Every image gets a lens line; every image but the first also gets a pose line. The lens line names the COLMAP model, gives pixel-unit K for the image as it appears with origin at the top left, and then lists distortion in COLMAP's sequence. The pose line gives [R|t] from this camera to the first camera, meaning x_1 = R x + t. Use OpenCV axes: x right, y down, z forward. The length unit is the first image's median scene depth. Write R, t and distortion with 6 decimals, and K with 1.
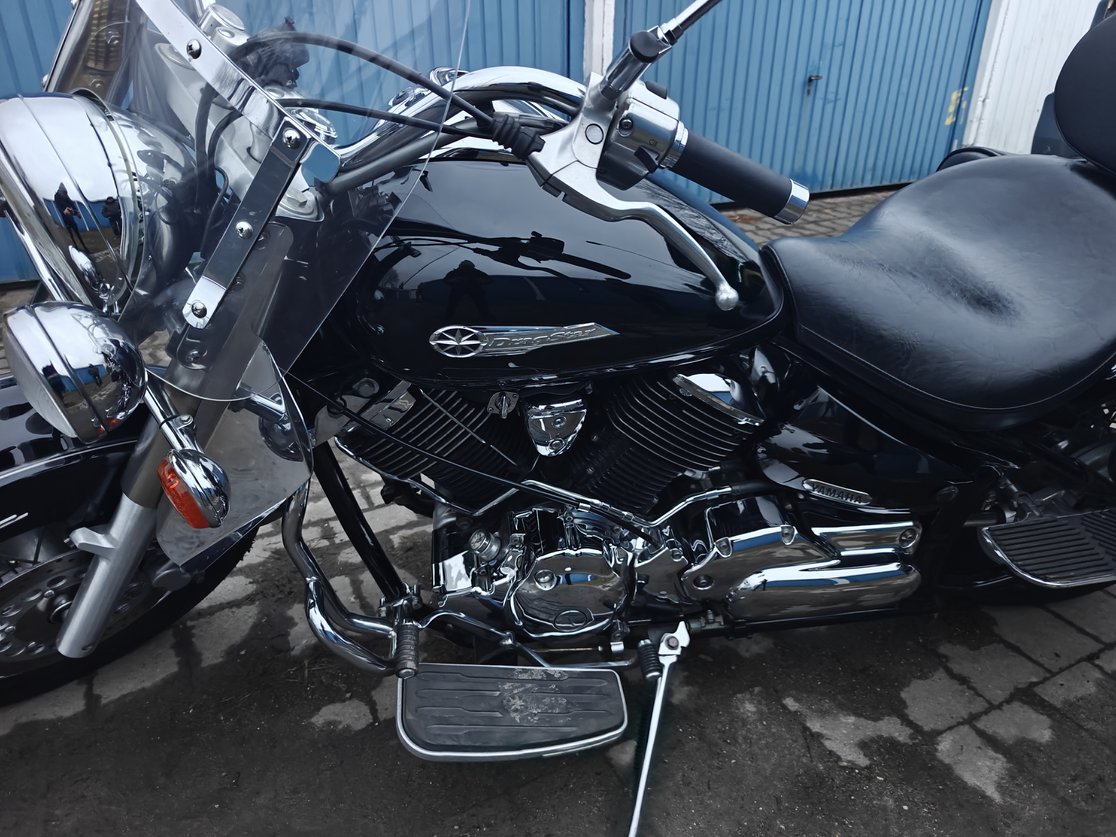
lens RADIAL K [[763.9, 0, 546.3], [0, 763.9, 418.0], [0, 0, 1]] dist [0.006398, -0.001158]
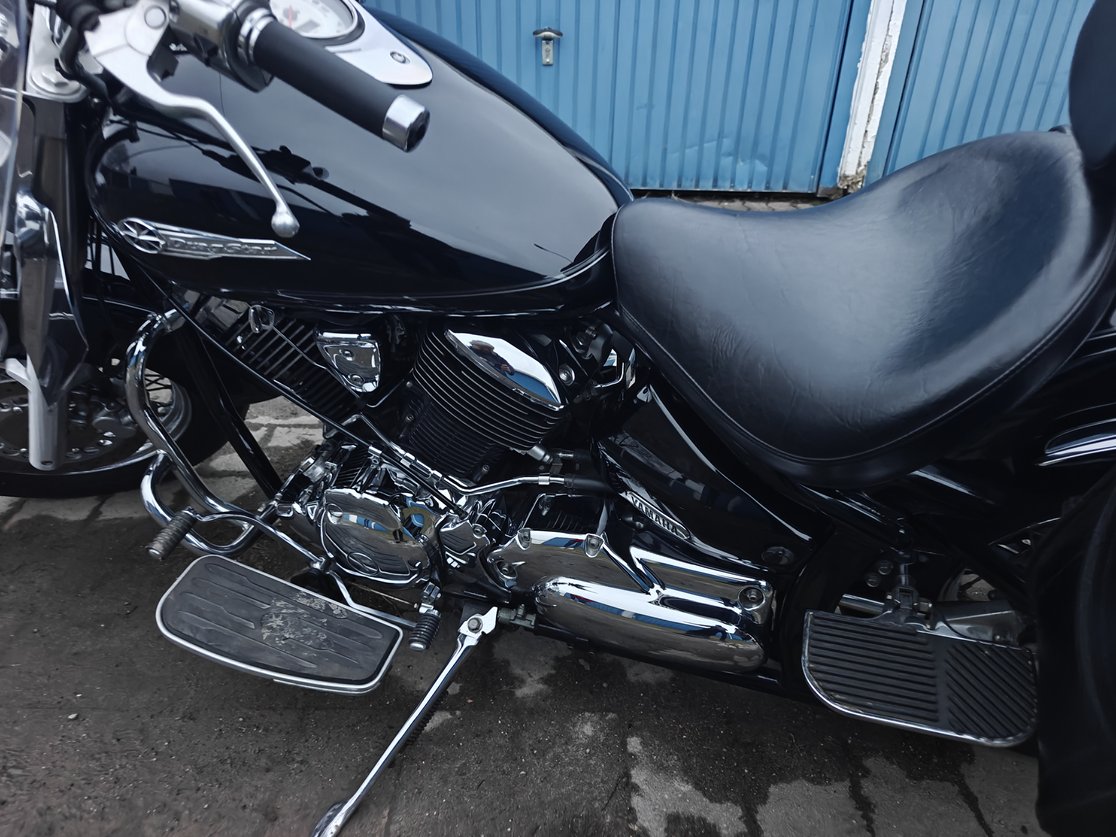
lens RADIAL K [[763.9, 0, 546.3], [0, 763.9, 418.0], [0, 0, 1]] dist [0.006398, -0.001158]
pose [[0.903891, 0.241055, -0.353375, 0.515348], [-0.223189, 0.970505, 0.091139, -0.051809], [0.364922, -0.003510, 0.931032, 0.175395]]
